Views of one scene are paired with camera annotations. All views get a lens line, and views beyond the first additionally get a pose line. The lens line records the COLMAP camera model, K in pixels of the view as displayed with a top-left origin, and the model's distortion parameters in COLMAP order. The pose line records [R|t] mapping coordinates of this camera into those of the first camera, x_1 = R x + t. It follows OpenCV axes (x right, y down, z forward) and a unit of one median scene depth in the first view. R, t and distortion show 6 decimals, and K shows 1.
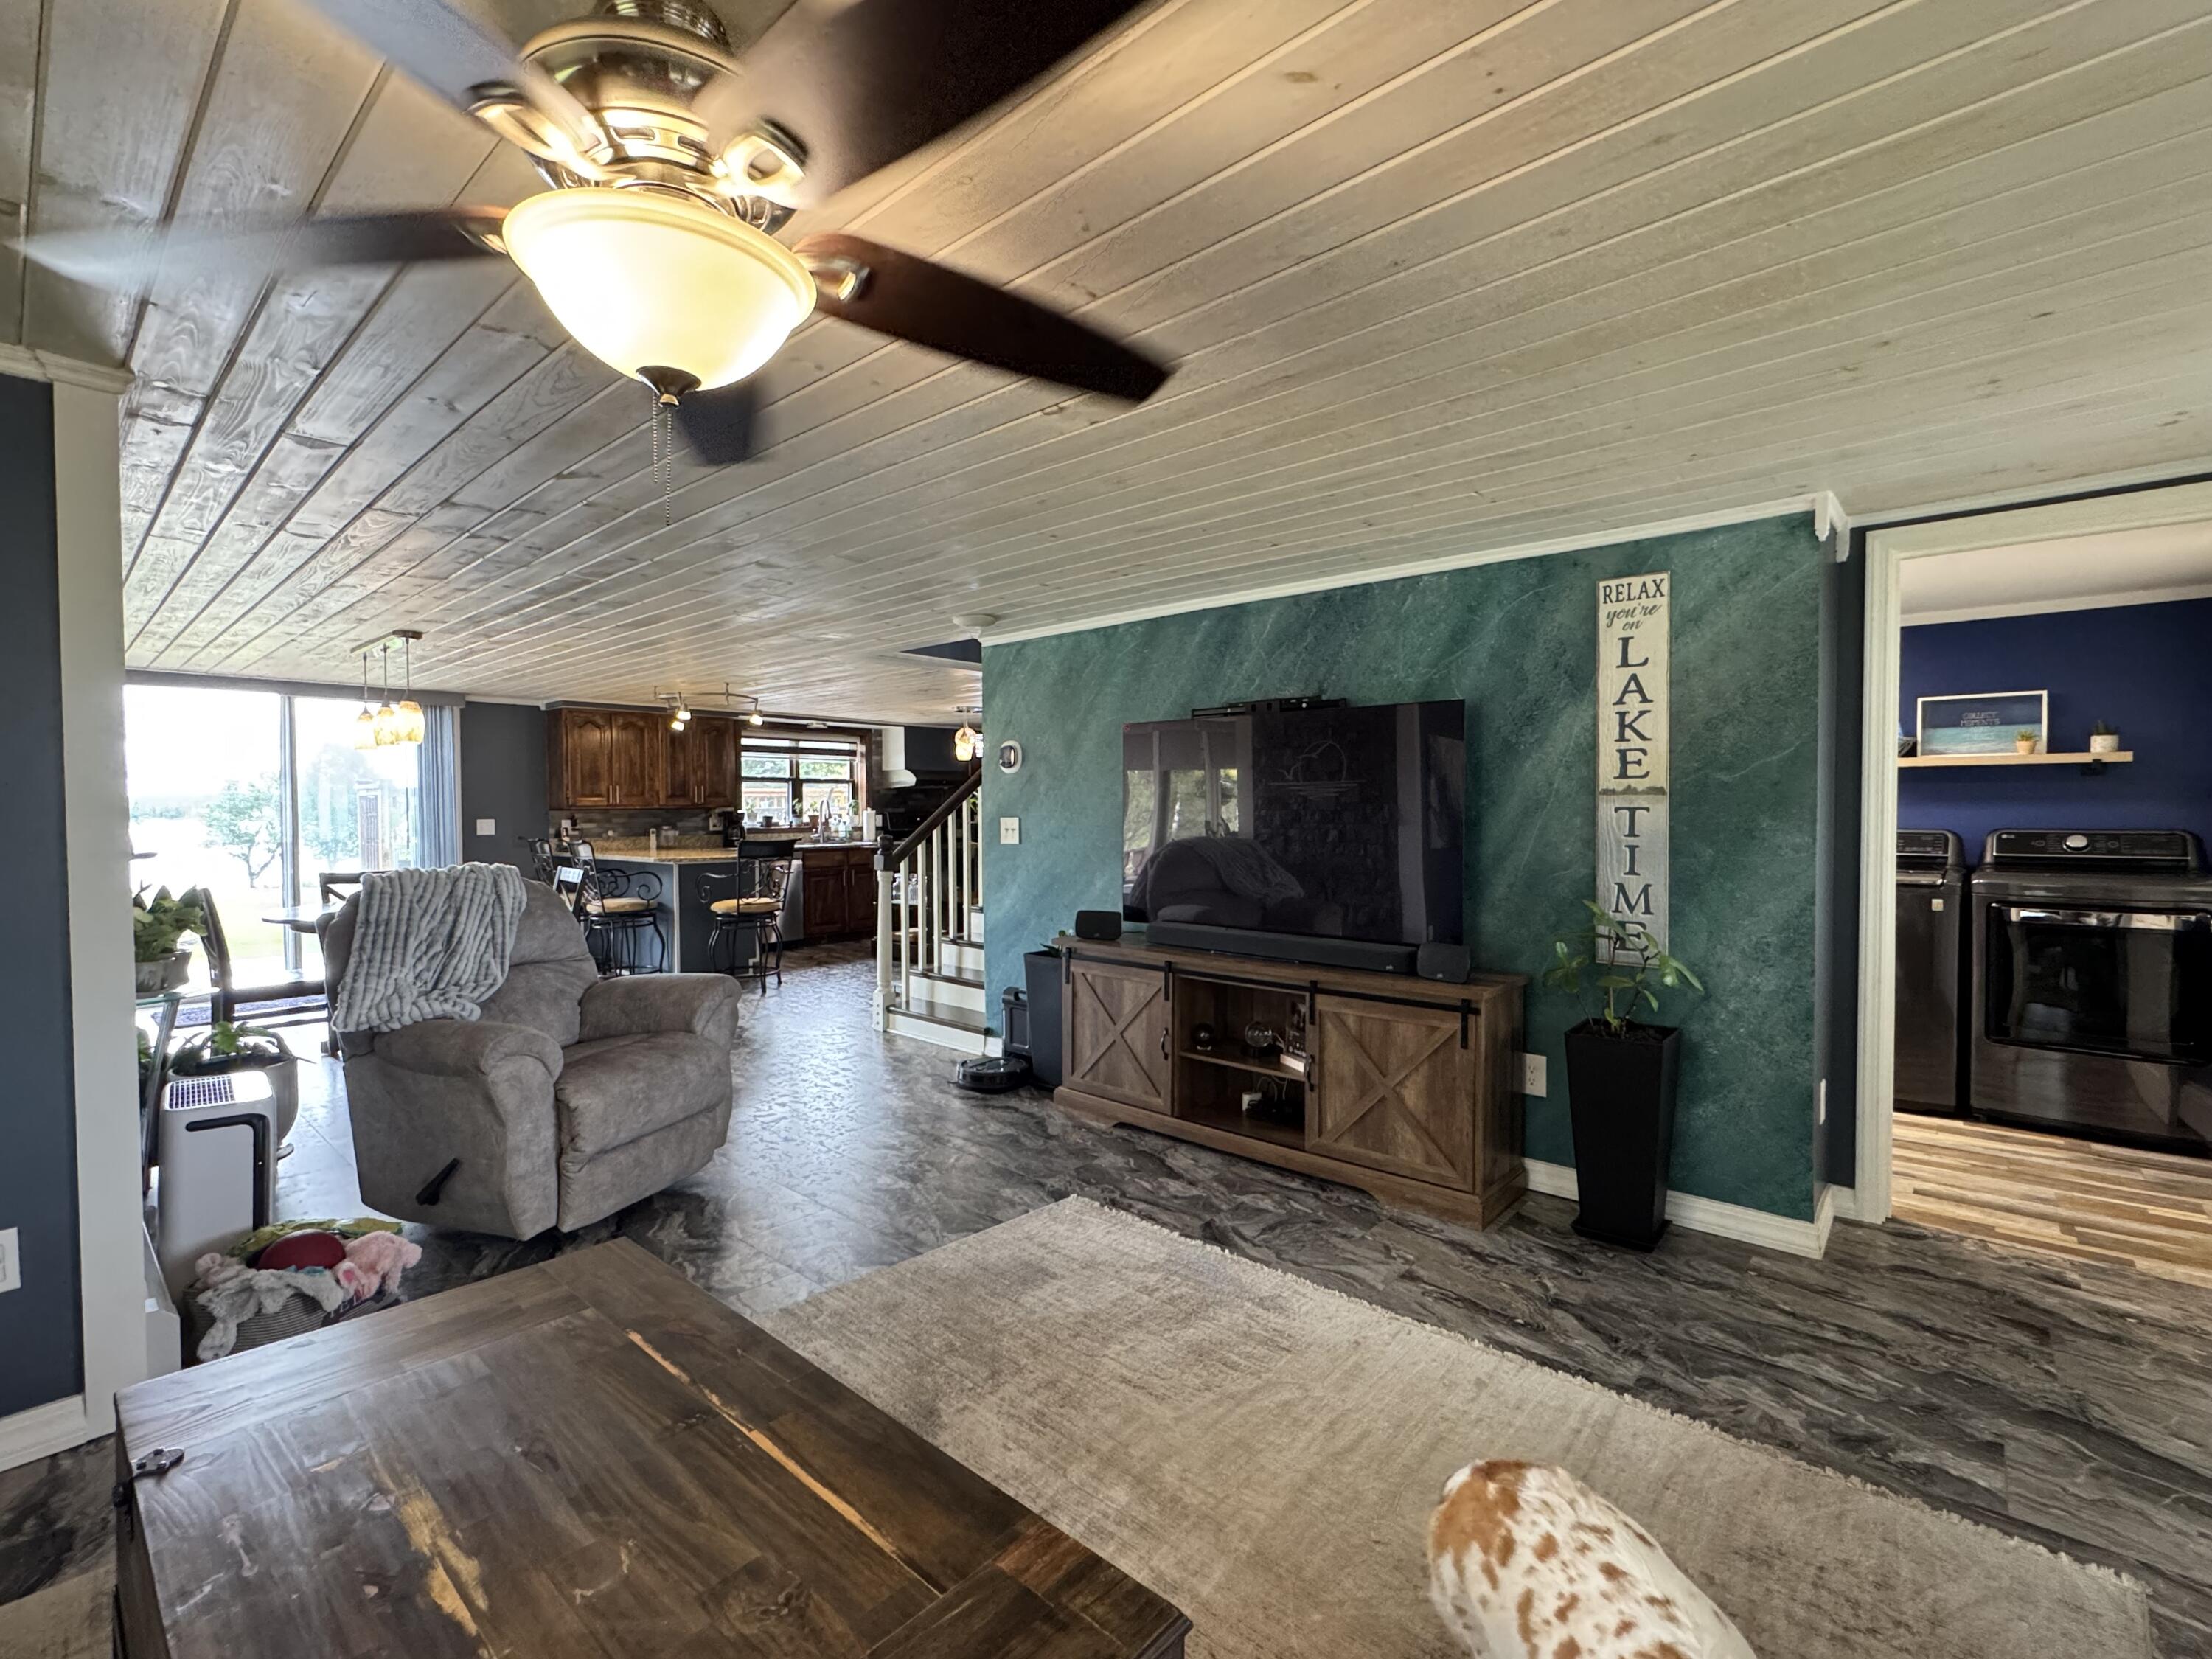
lens RADIAL K [[1004.5, 0, 1106.0], [0, 1004.5, 829.5], [0, 0, 1]] dist [-0.001822, 0.000234]
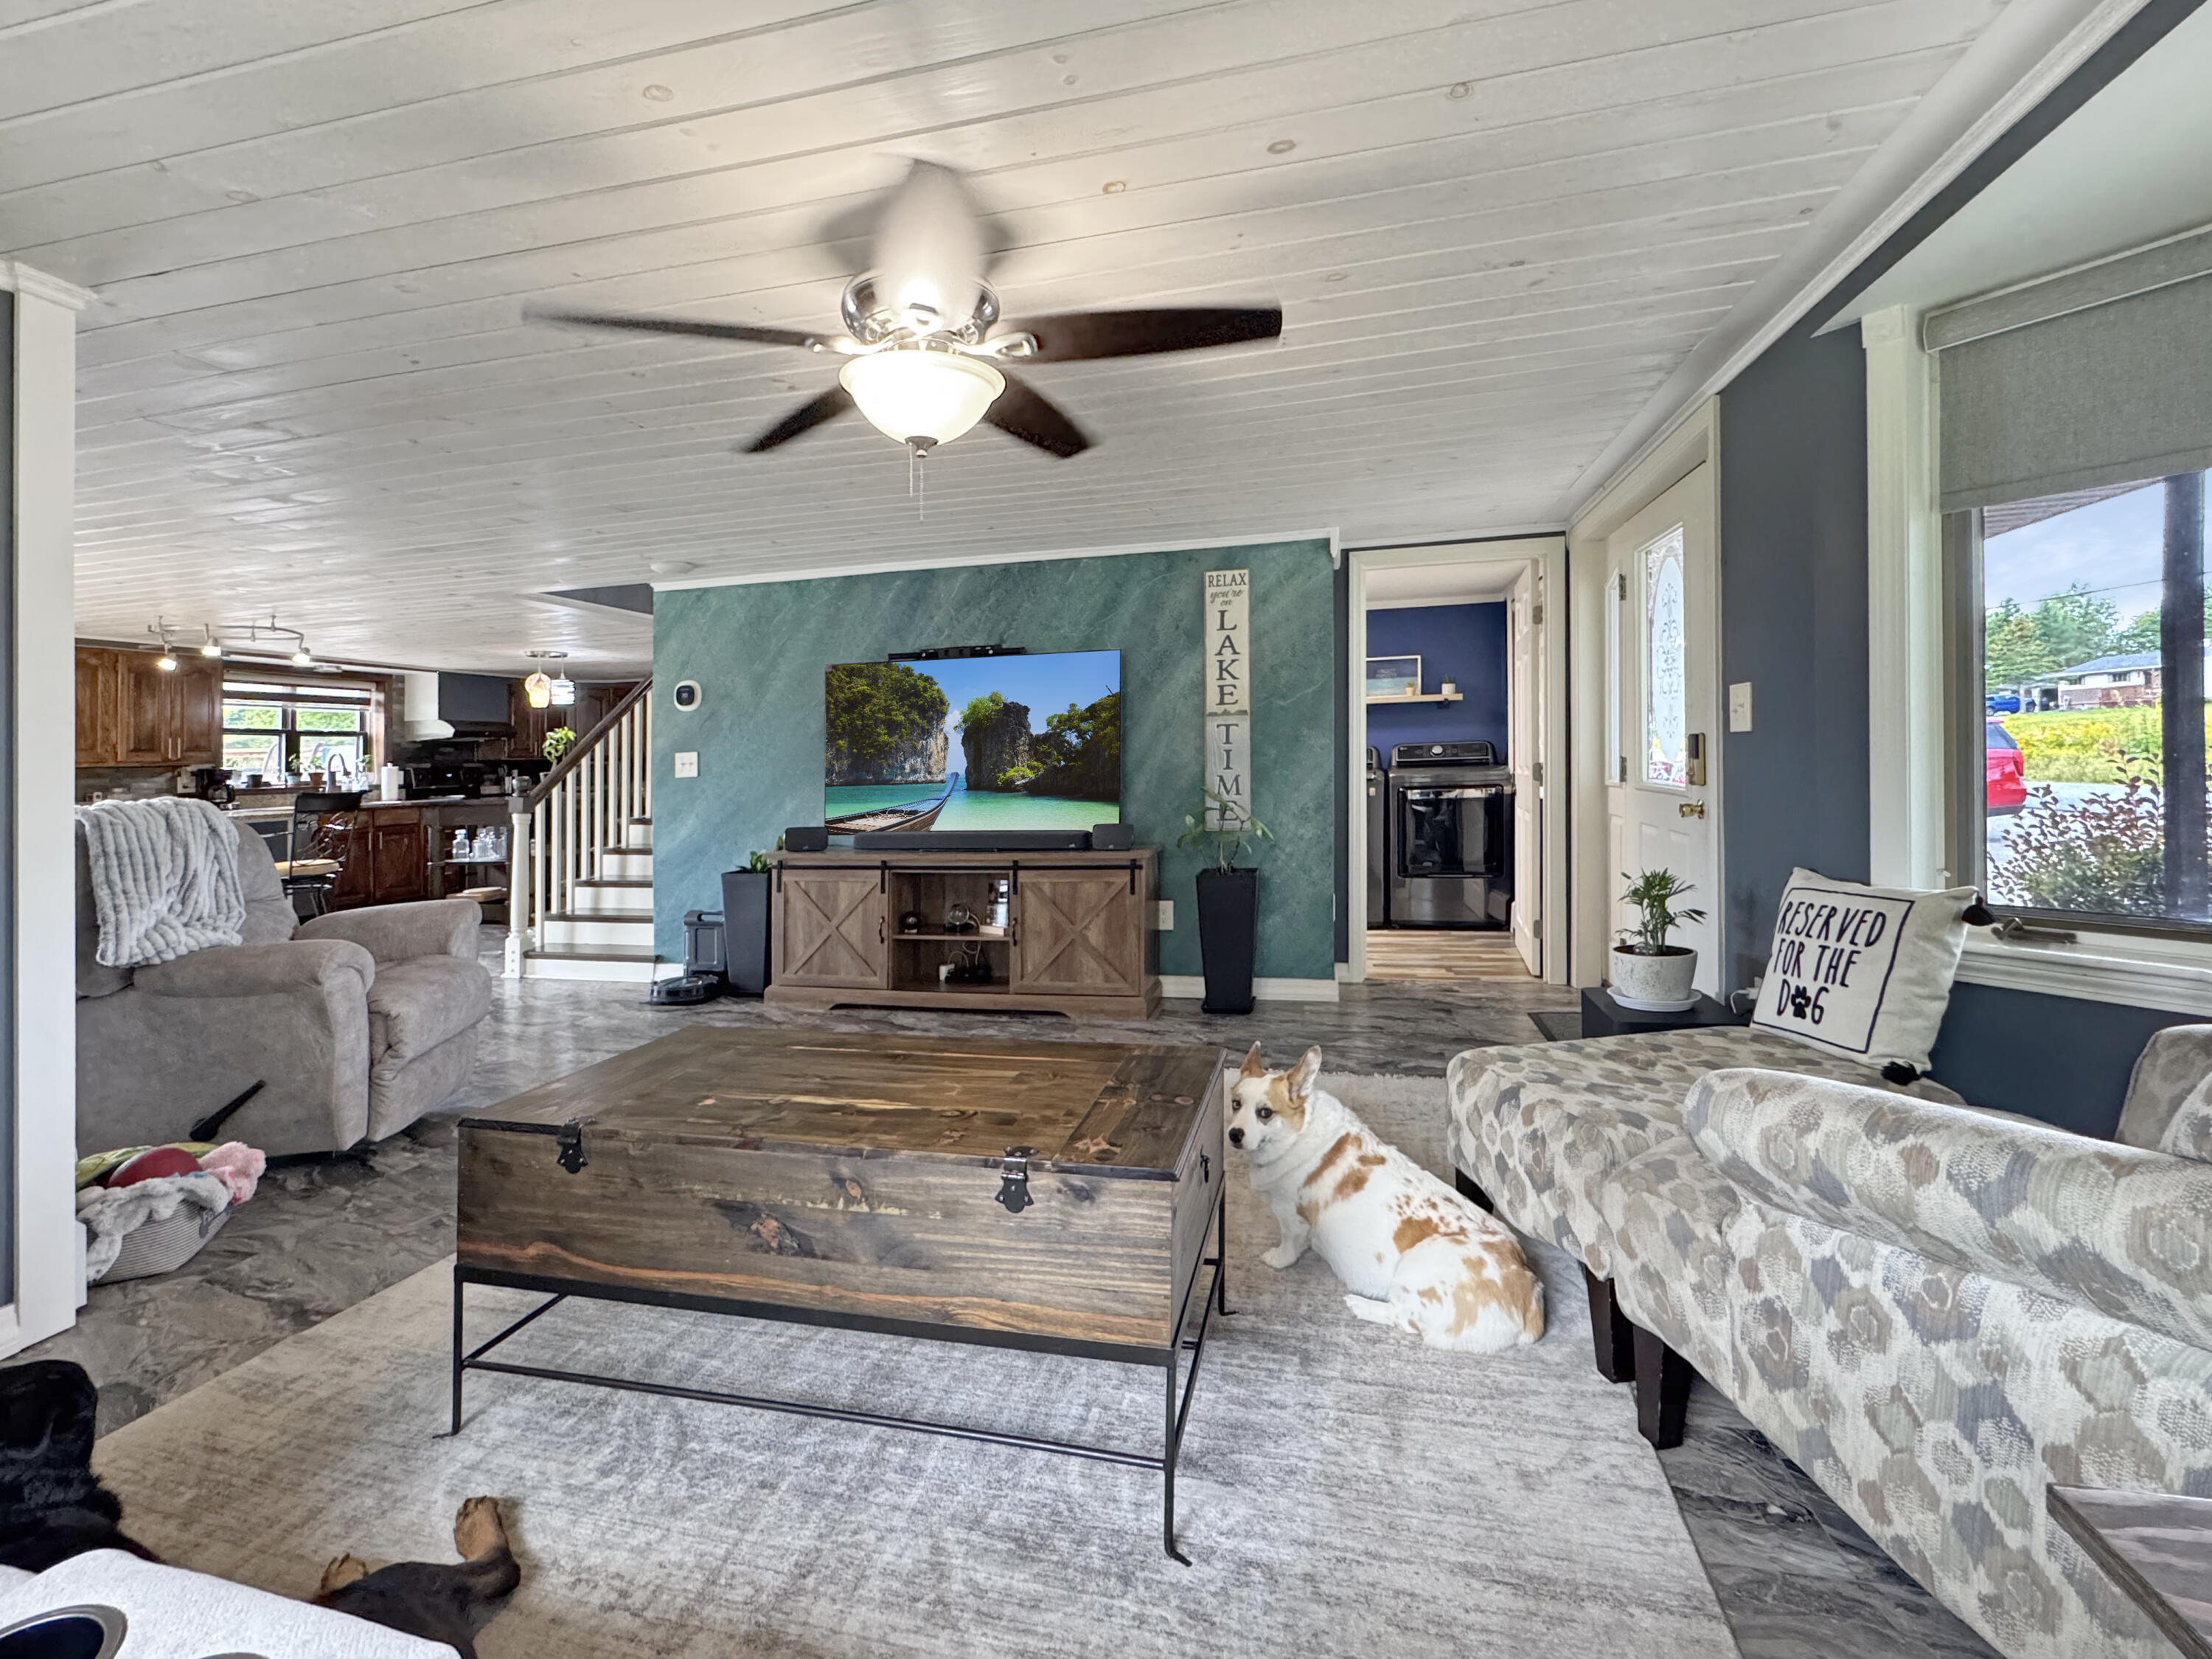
lens RADIAL K [[1015.4, 0, 1058.9], [0, 1015.4, 801.9], [0, 0, 1]] dist [-0.002867, 0.000181]
pose [[0.899823, -0.036671, 0.434711, -0.308885], [0.031833, 0.999324, 0.018409, 0.049031], [-0.435092, -0.002727, 0.900382, -0.216936]]
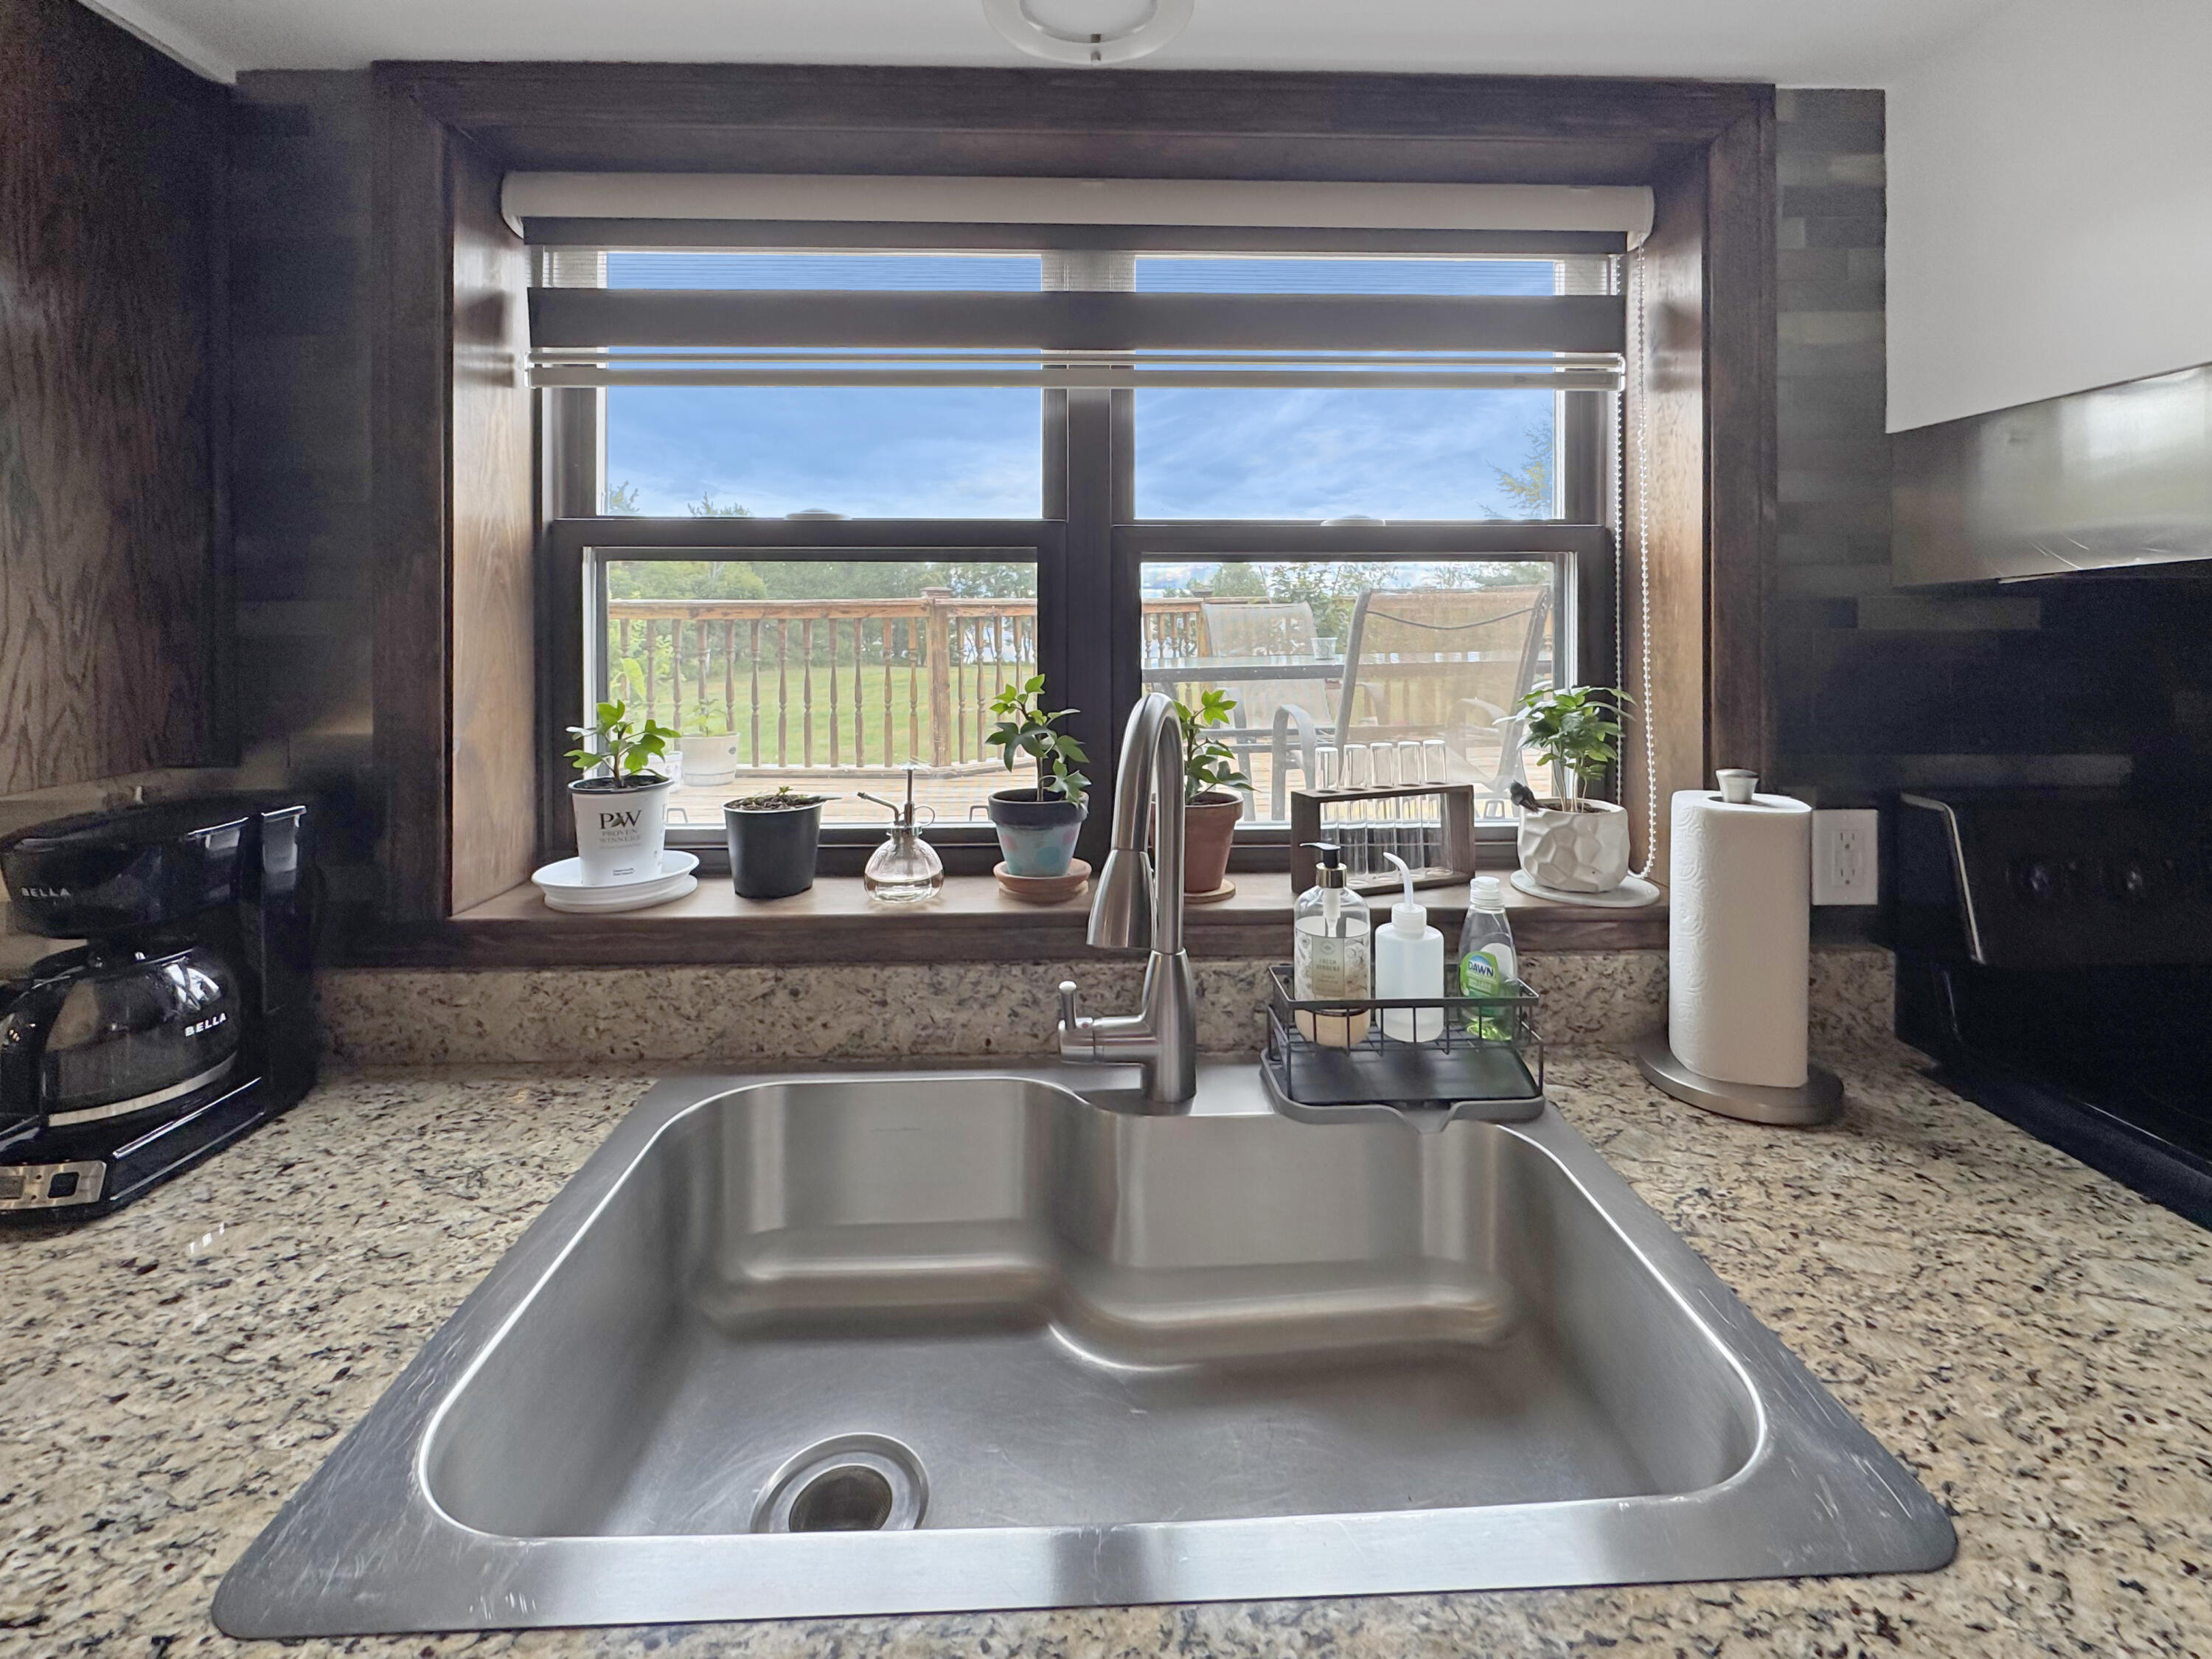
lens RADIAL K [[981.6, 0, 1222.0], [0, 981.6, 773.2], [0, 0, 1]] dist [-0.002238, -0.000126]
pose [[0.688787, 0.002926, -0.724958, -0.647725], [-0.017000, 0.999782, -0.012116, -0.054155], [0.724765, 0.020670, 0.688686, 2.945548]]
